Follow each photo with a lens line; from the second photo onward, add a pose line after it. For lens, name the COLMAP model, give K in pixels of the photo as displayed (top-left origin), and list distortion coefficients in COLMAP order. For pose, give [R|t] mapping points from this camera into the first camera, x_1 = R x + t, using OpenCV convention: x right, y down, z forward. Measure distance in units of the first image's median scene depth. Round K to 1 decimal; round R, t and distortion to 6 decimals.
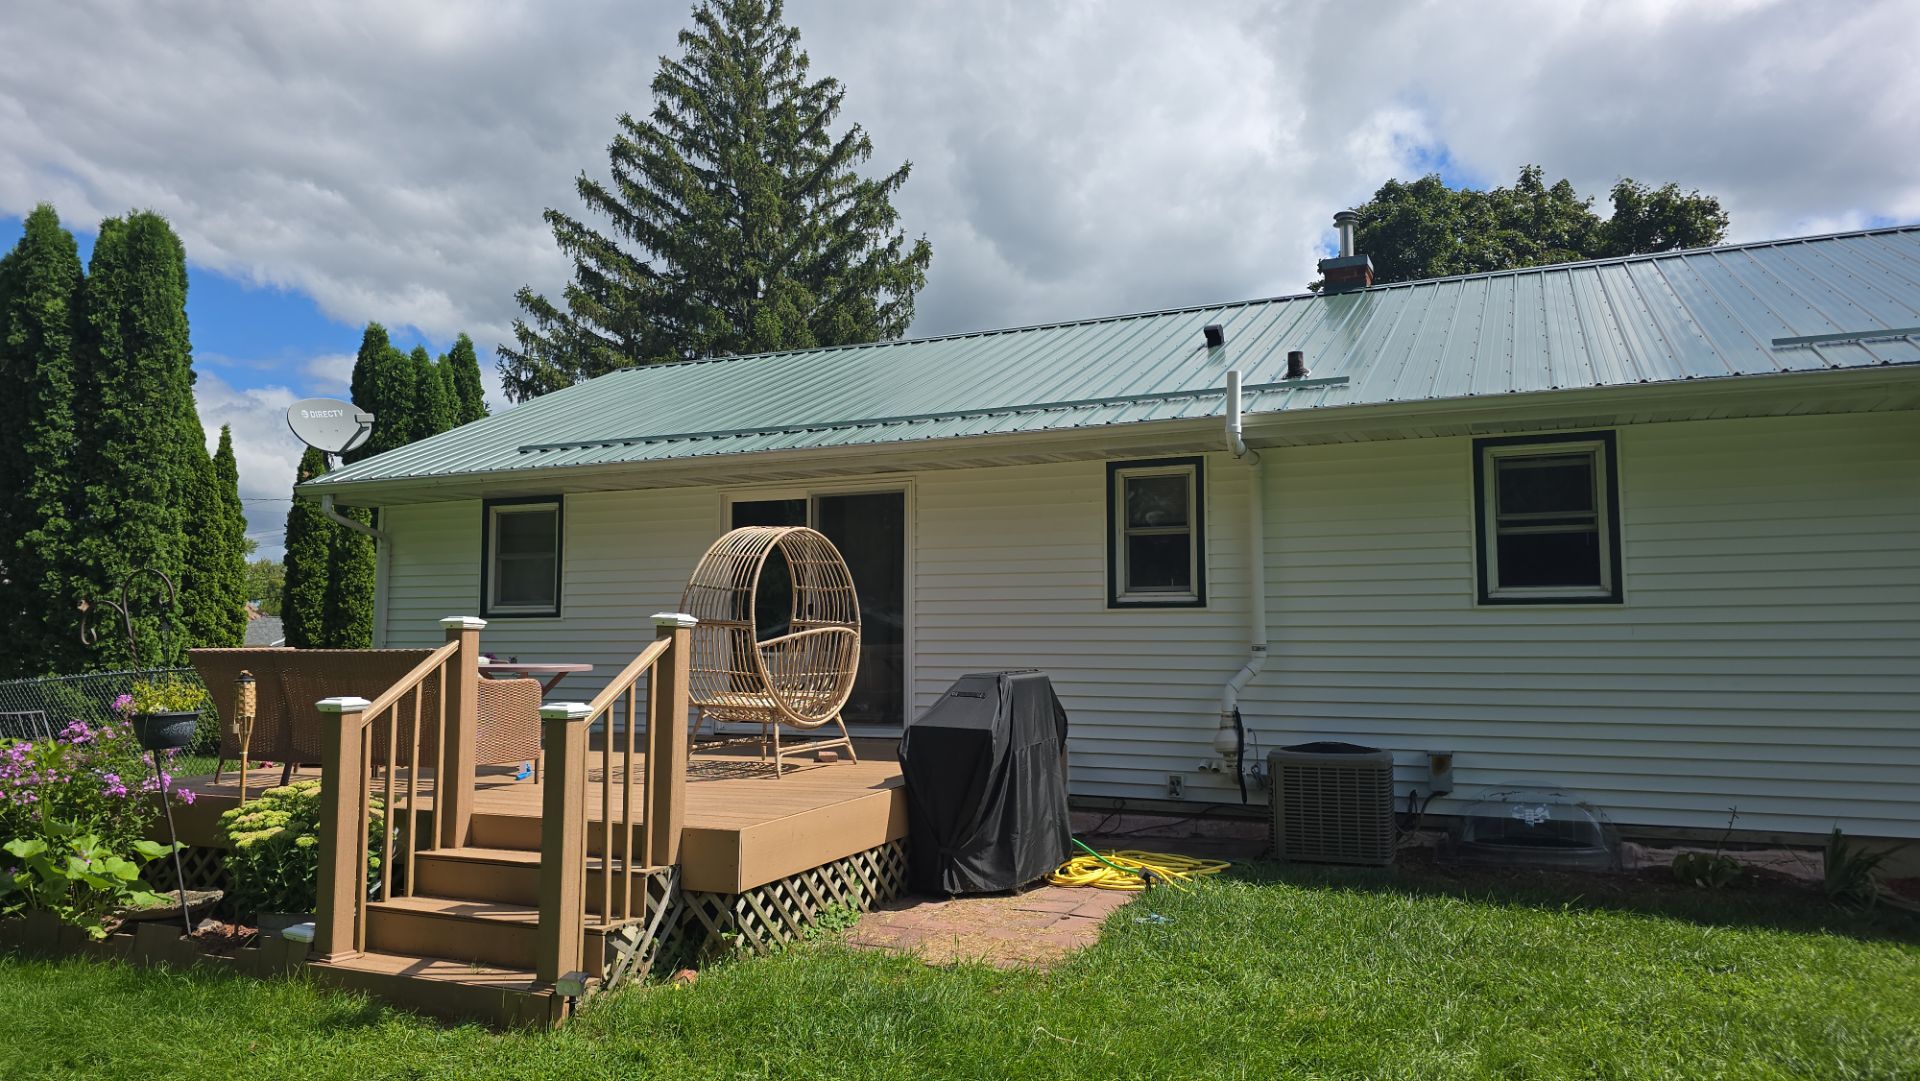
lens RADIAL K [[1298.6, 0, 958.5], [0, 1298.6, 529.5], [0, 0, 1]] dist [0.055027, -0.055295]
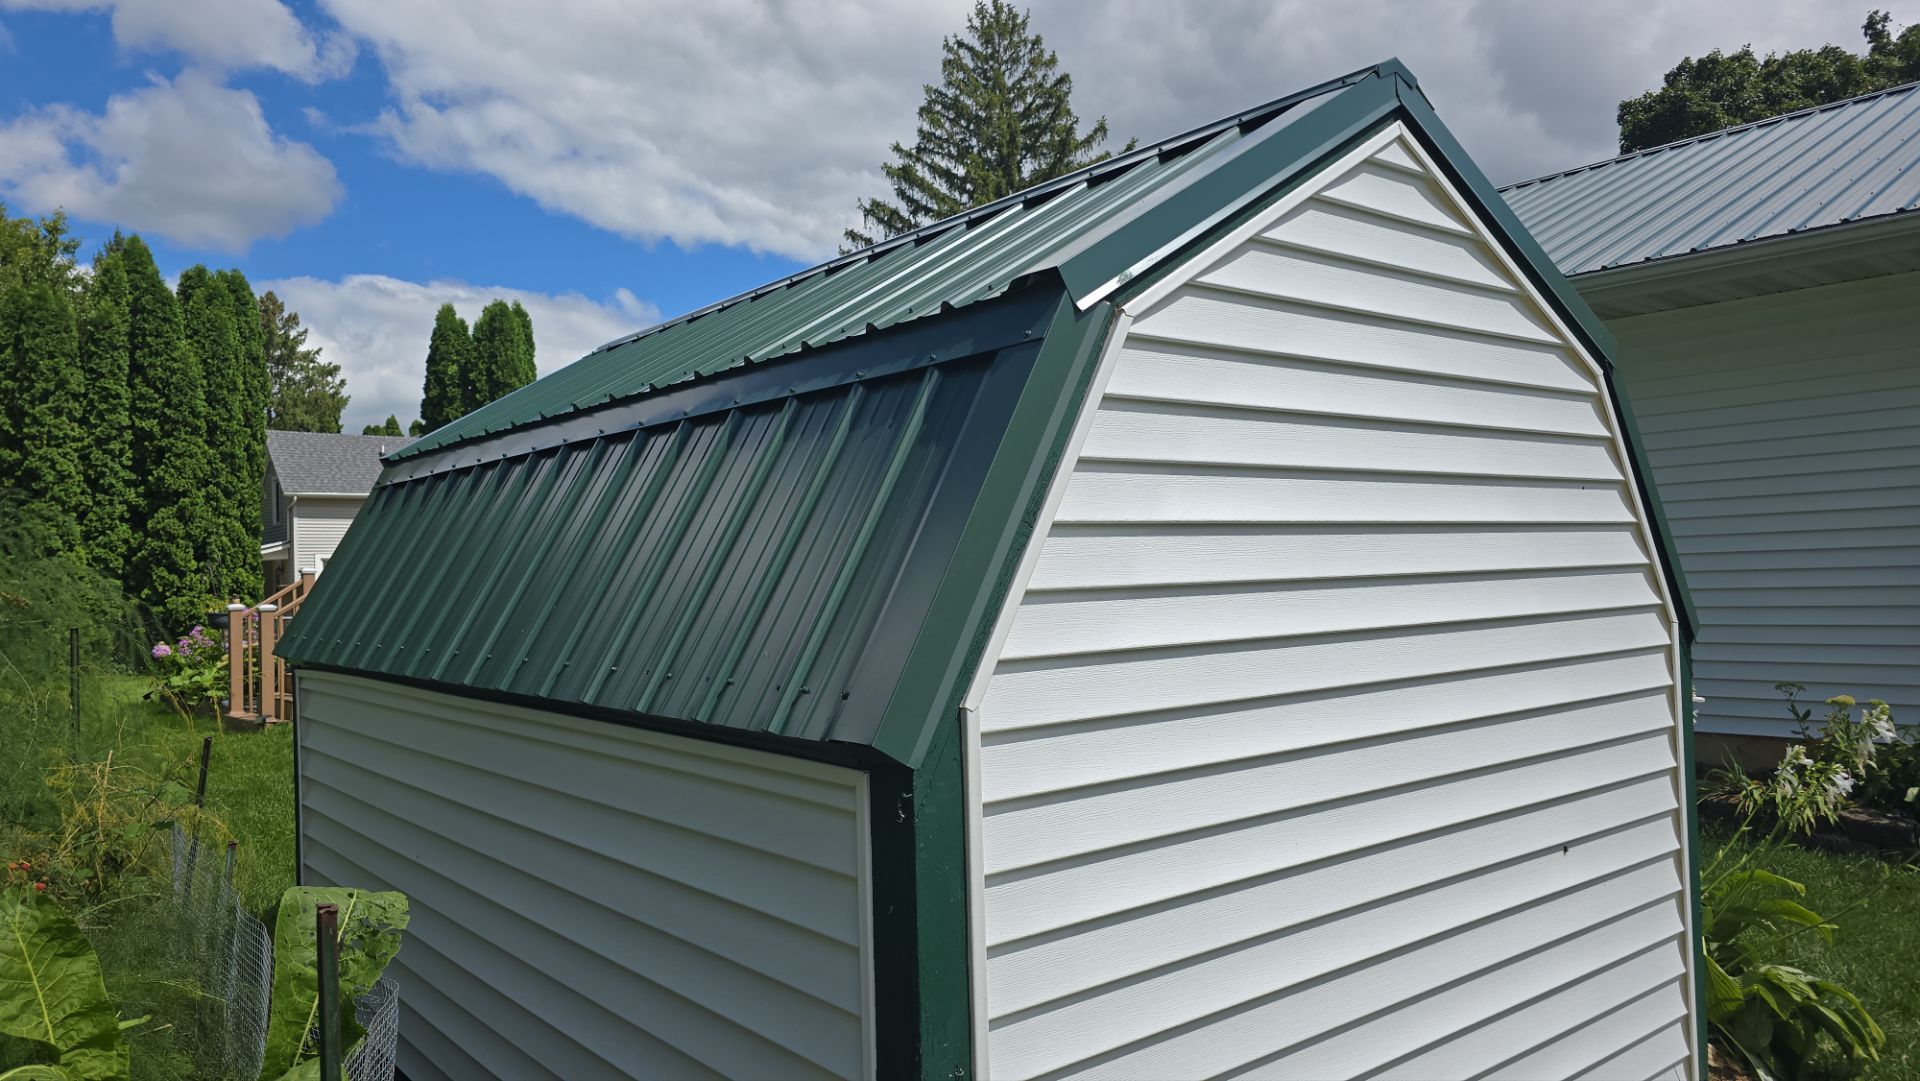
lens RADIAL K [[1298.6, 0, 958.5], [0, 1298.6, 529.5], [0, 0, 1]] dist [0.055027, -0.055295]
pose [[0.911281, -0.038702, -0.409962, 0.269295], [0.062024, 0.997116, 0.043737, -0.005338], [0.407087, -0.065284, 0.911053, -0.104512]]
